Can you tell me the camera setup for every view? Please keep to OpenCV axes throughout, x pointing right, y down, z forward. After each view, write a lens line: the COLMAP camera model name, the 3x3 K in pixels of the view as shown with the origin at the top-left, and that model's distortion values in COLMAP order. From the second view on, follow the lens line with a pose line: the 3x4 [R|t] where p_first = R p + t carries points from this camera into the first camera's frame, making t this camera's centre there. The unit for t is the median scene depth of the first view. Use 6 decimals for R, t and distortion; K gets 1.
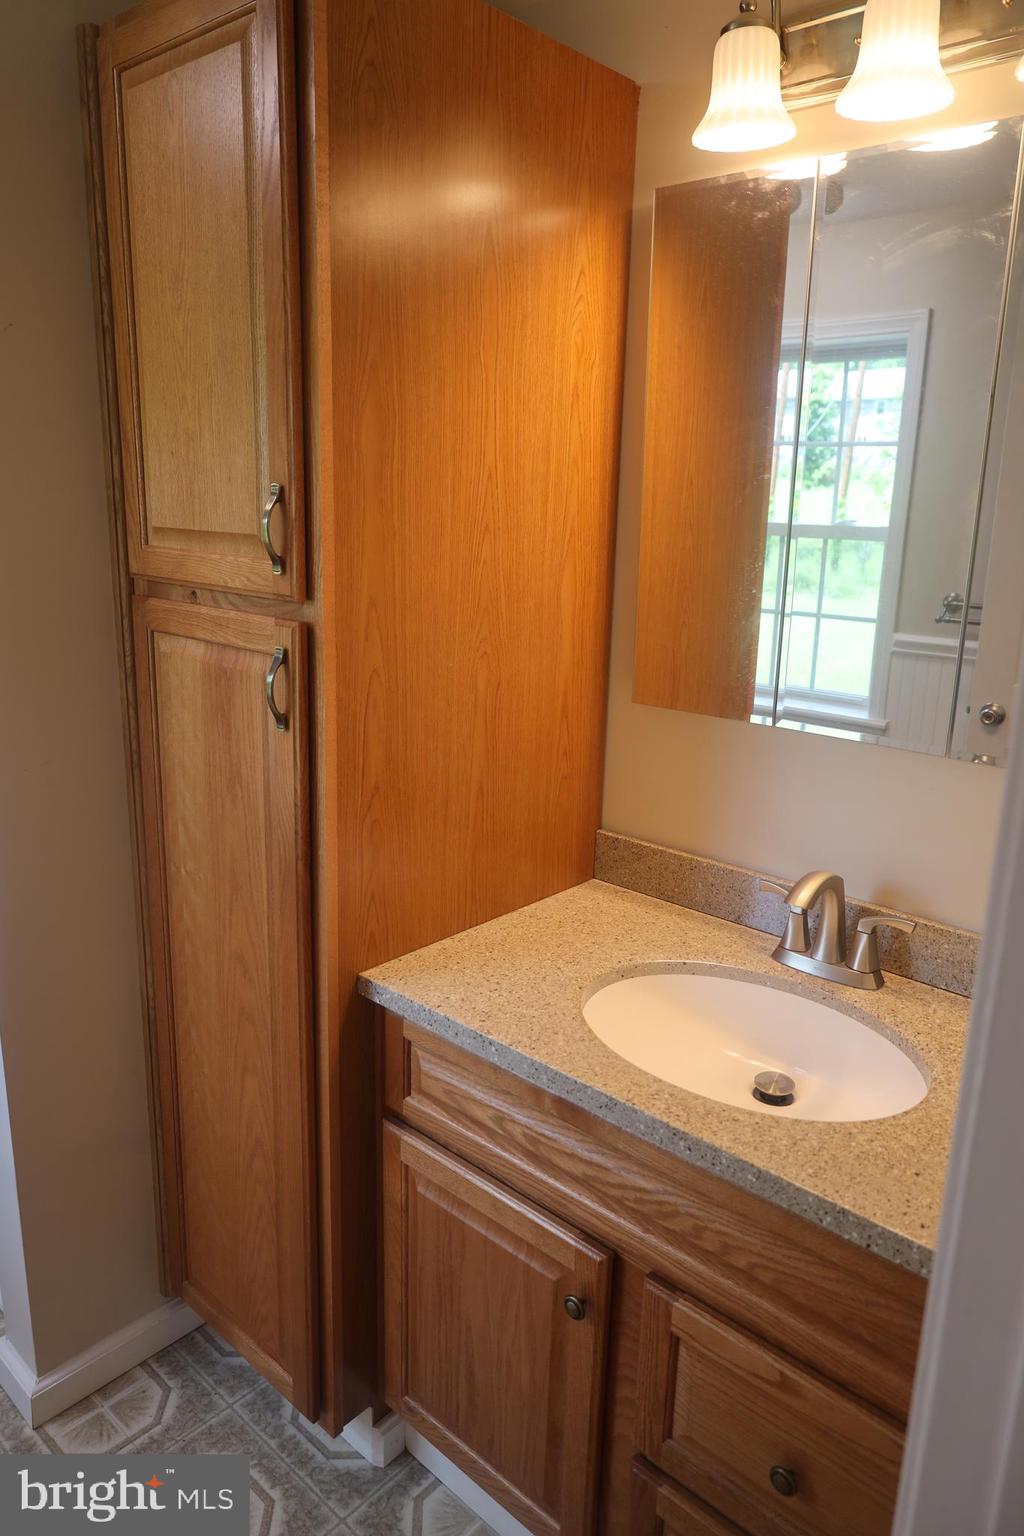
lens RADIAL K [[1047.0, 0, 505.3], [0, 1047.0, 776.2], [0, 0, 1]] dist [0.005020, -0.001848]
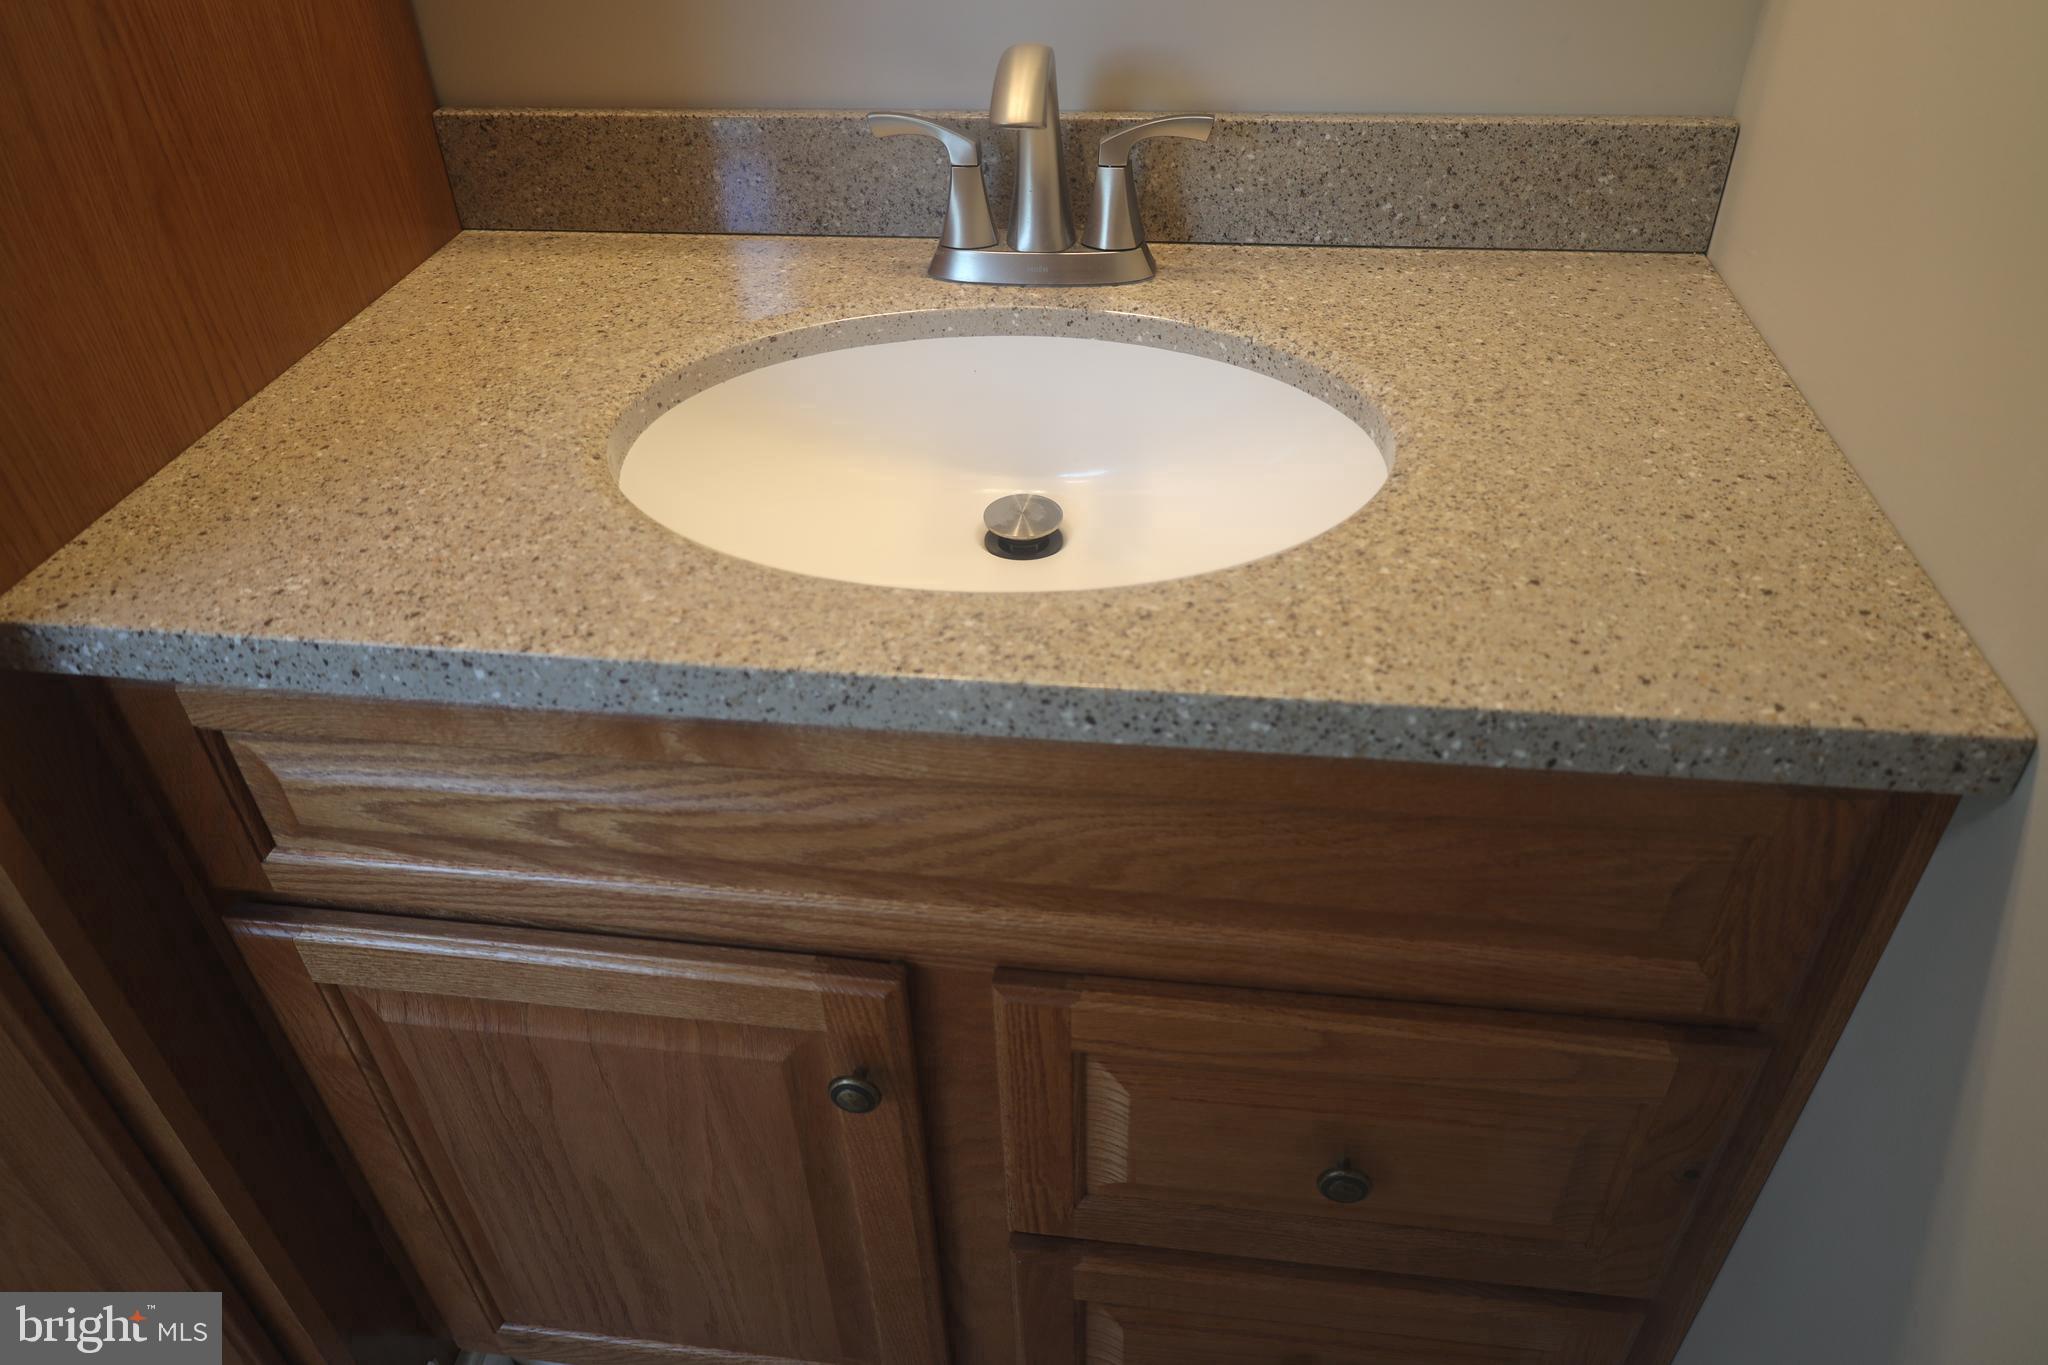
lens RADIAL K [[1396.0, 0, 1022.8], [0, 1396.0, 682.5], [0, 0, 1]] dist [0.005020, -0.001848]
pose [[0.821004, -0.382288, 0.424038, -0.059535], [0.191997, 0.884340, 0.425535, 0.077920], [-0.537671, -0.267952, 0.799445, 0.443436]]
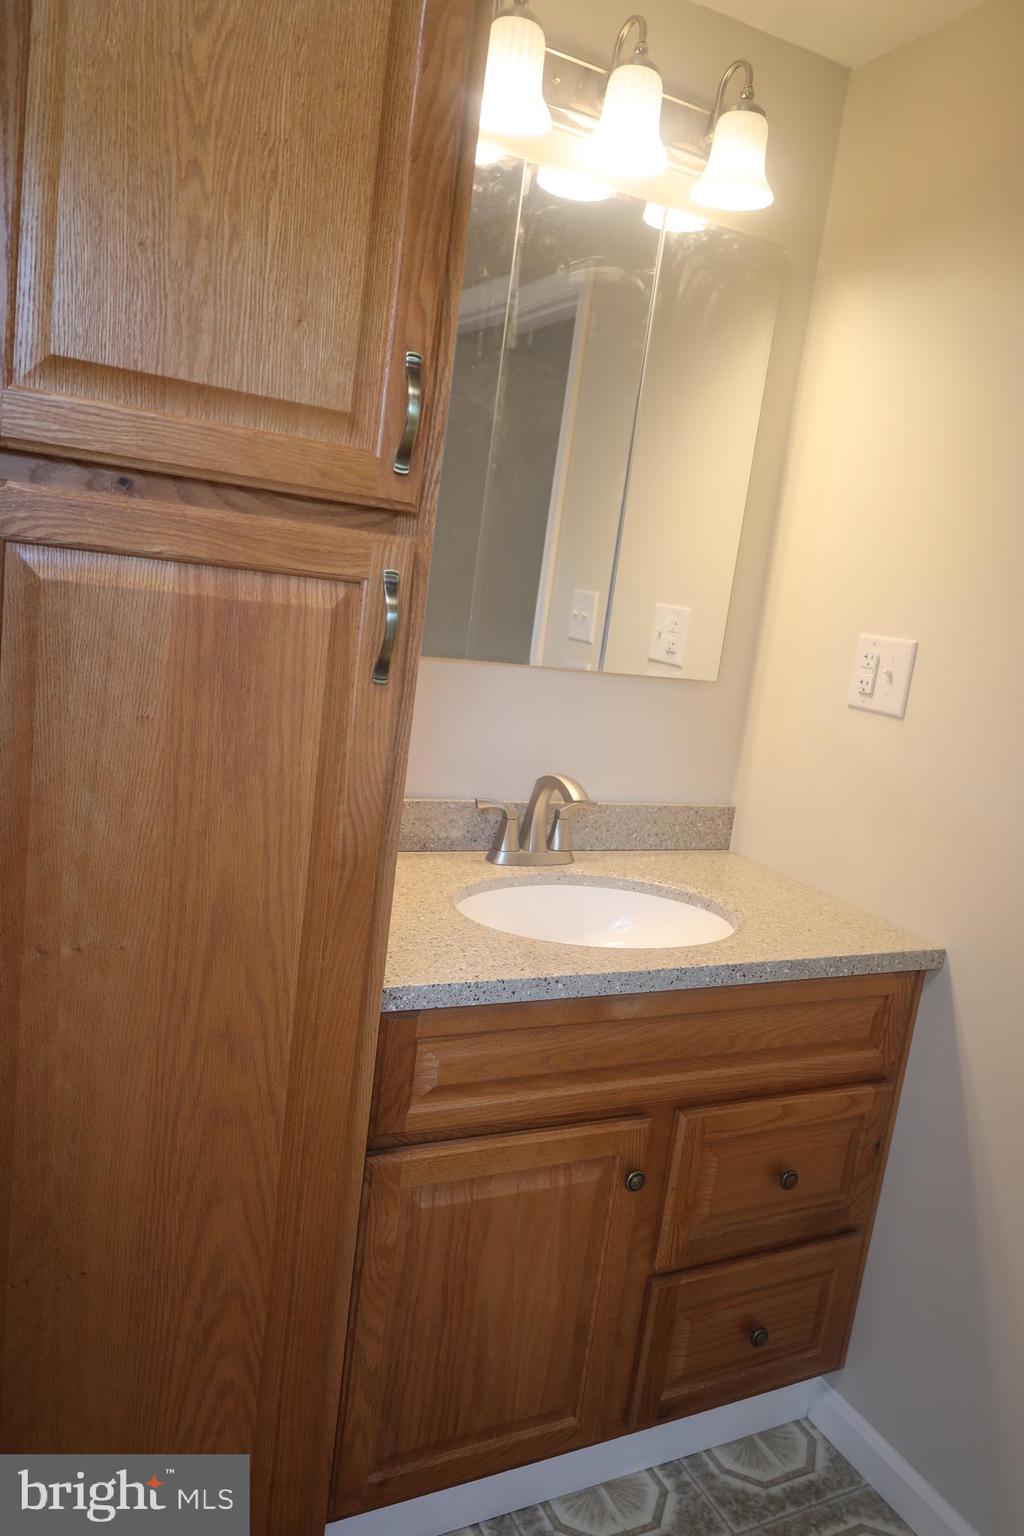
lens RADIAL K [[1047.0, 0, 510.5], [0, 1047.0, 774.5], [0, 0, 1]] dist [0.005020, -0.001848]
pose [[0.366040, -0.145737, 0.919117, -0.822738], [0.127657, 0.986188, 0.105532, -0.042732], [-0.921802, 0.078703, 0.379588, 0.587752]]
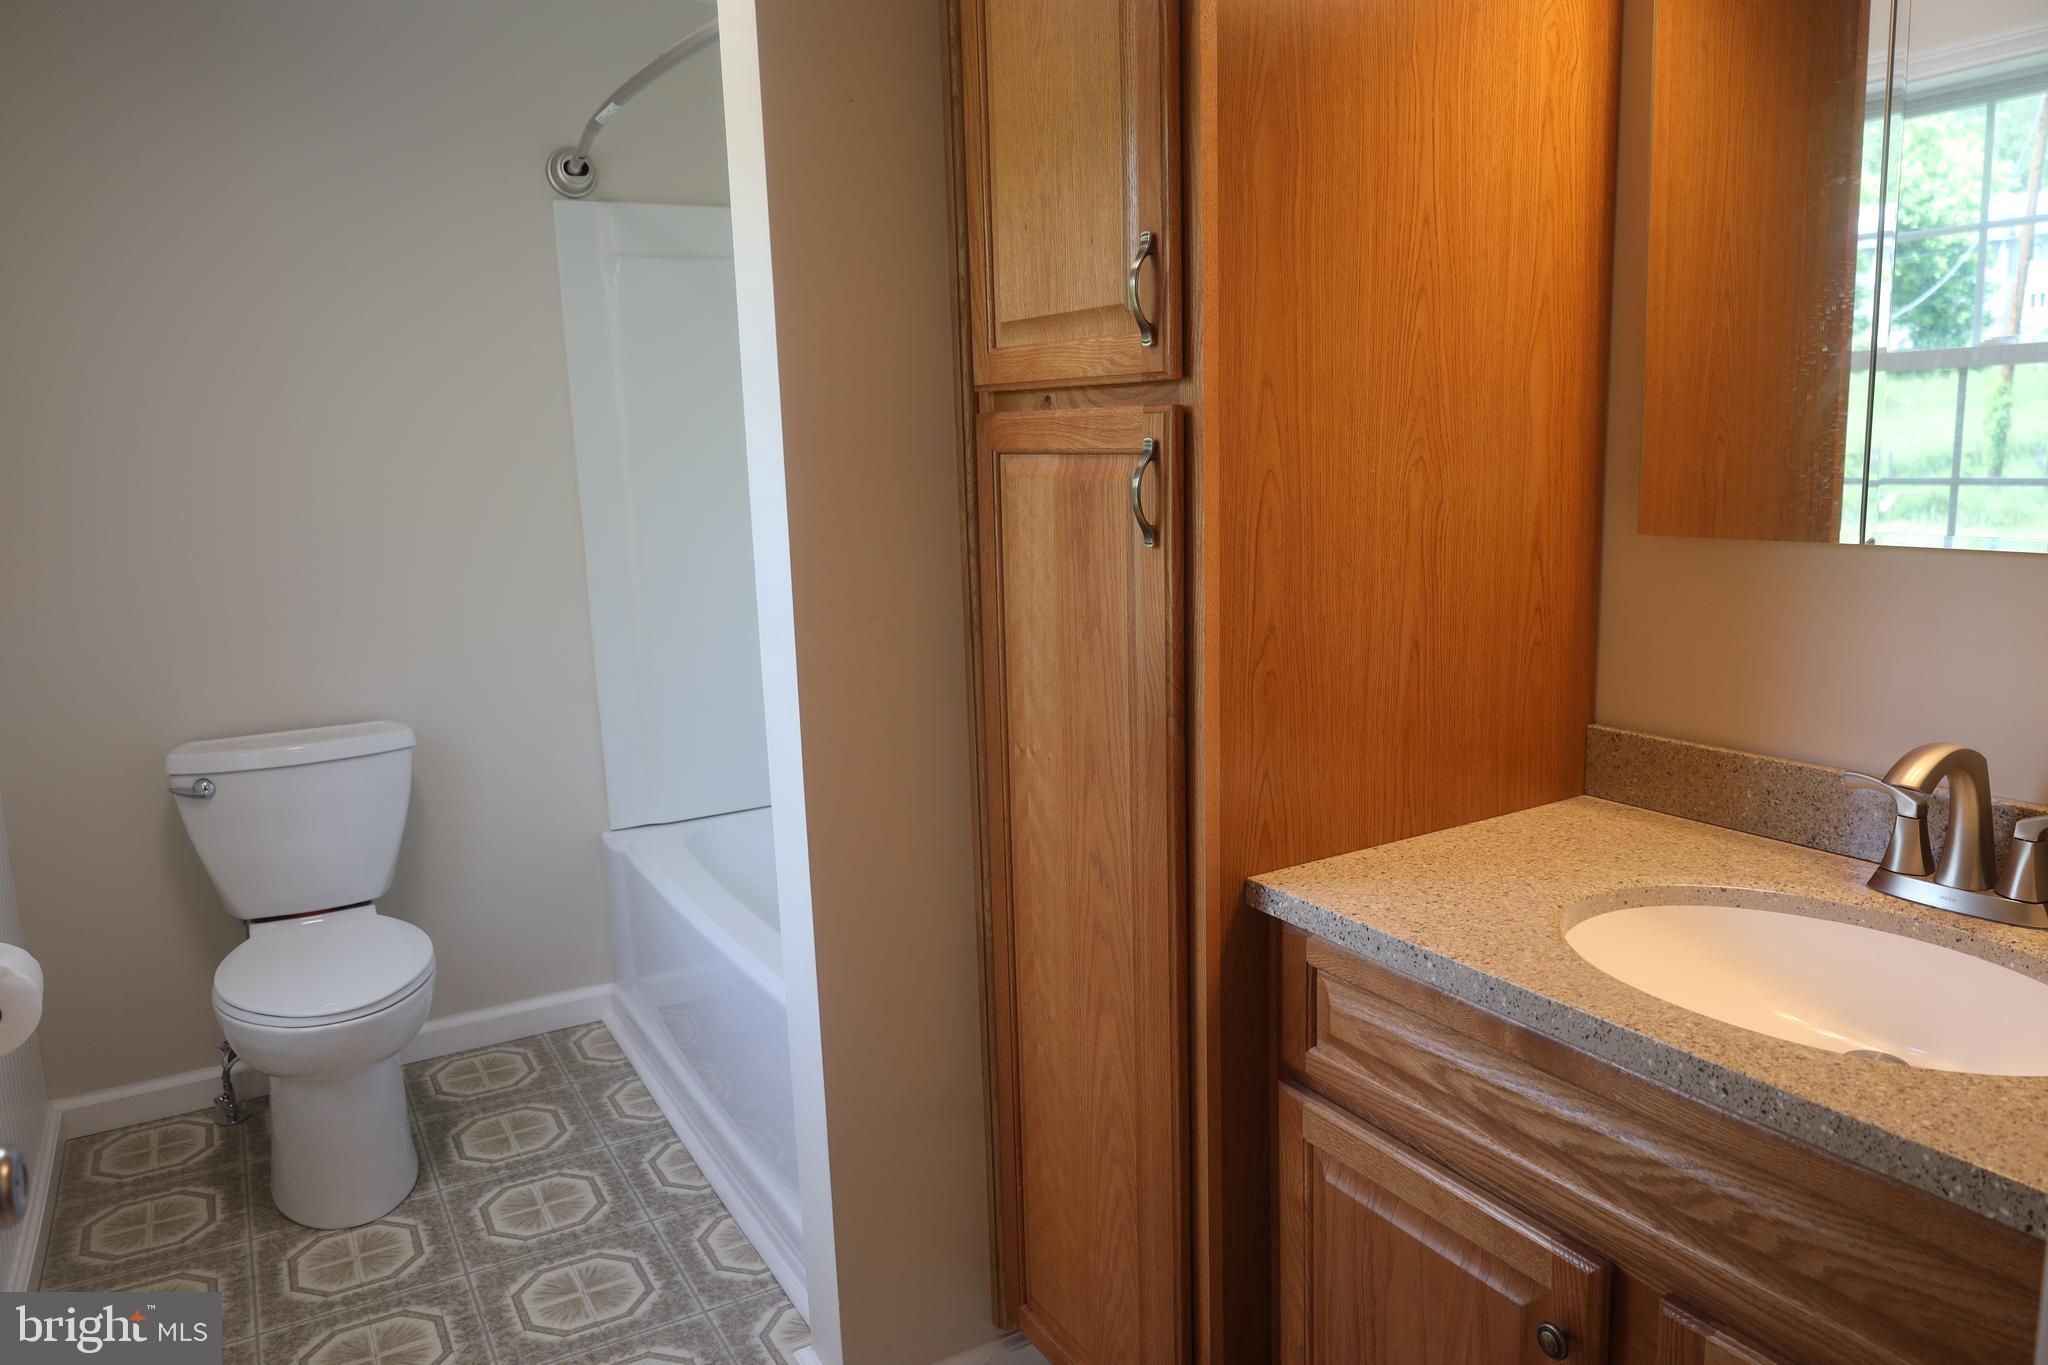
lens RADIAL K [[1396.0, 0, 1033.8], [0, 1396.0, 687.0], [0, 0, 1]] dist [0.005020, -0.001848]
pose [[0.954644, -0.004145, -0.297722, 0.013931], [-0.018776, 0.997075, -0.074086, 0.131326], [0.297158, 0.076316, 0.951774, -0.016000]]
